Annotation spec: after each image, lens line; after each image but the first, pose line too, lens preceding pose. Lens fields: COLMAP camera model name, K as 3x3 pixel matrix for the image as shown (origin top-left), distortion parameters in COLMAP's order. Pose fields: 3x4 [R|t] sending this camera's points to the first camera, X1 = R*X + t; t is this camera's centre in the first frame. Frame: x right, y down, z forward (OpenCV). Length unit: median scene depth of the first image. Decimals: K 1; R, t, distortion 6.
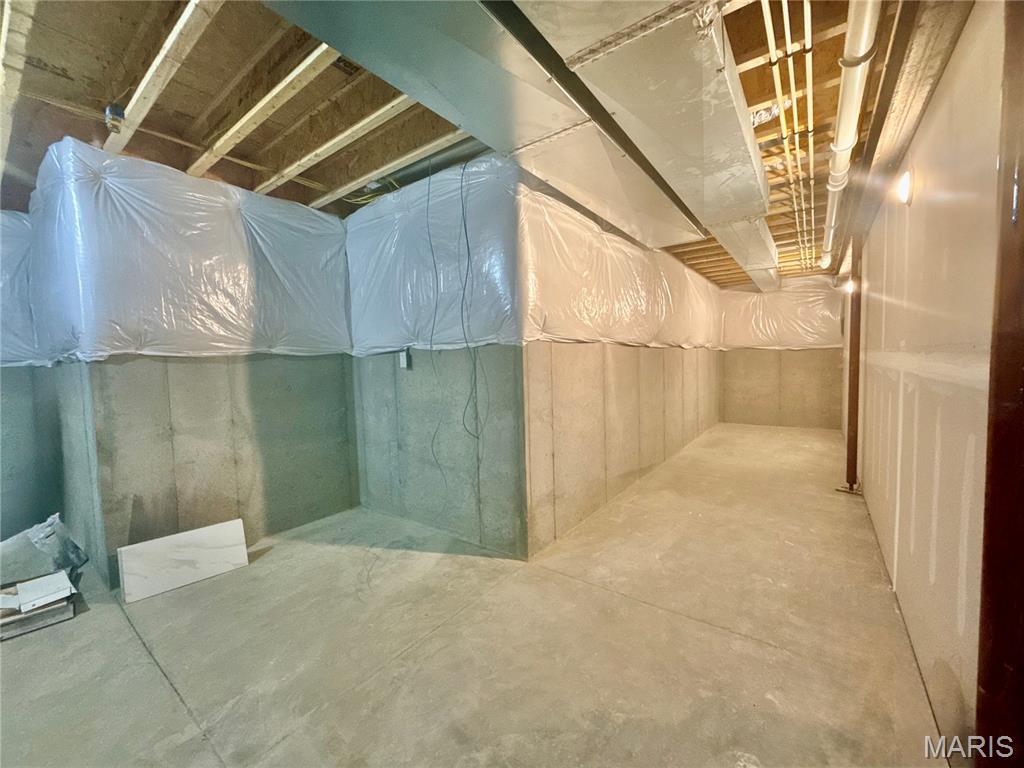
lens RADIAL K [[406.5, 0, 508.0], [0, 406.5, 382.8], [0, 0, 1]] dist [-0.001000, 0.000088]
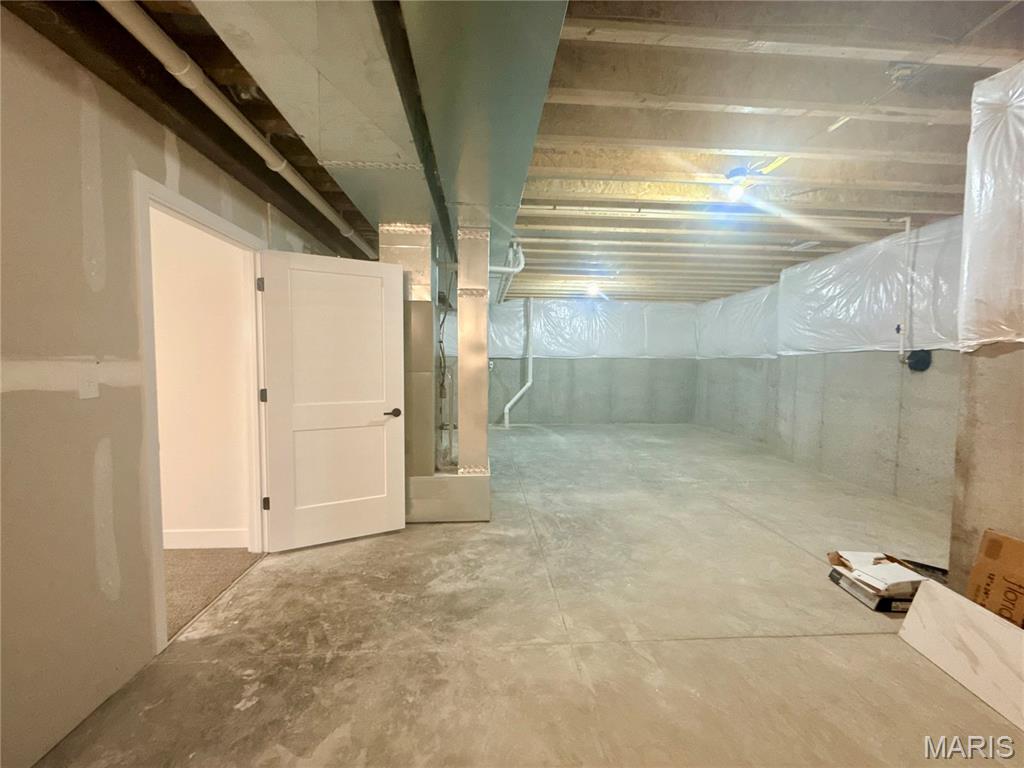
lens RADIAL K [[406.5, 0, 509.6], [0, 406.5, 385.3], [0, 0, 1]] dist [-0.001000, 0.000088]
pose [[-0.757248, 0.056550, -0.650675, 0.217216], [-0.024827, 0.993032, 0.115199, -0.061577], [0.652655, 0.103388, -0.750568, 1.065991]]
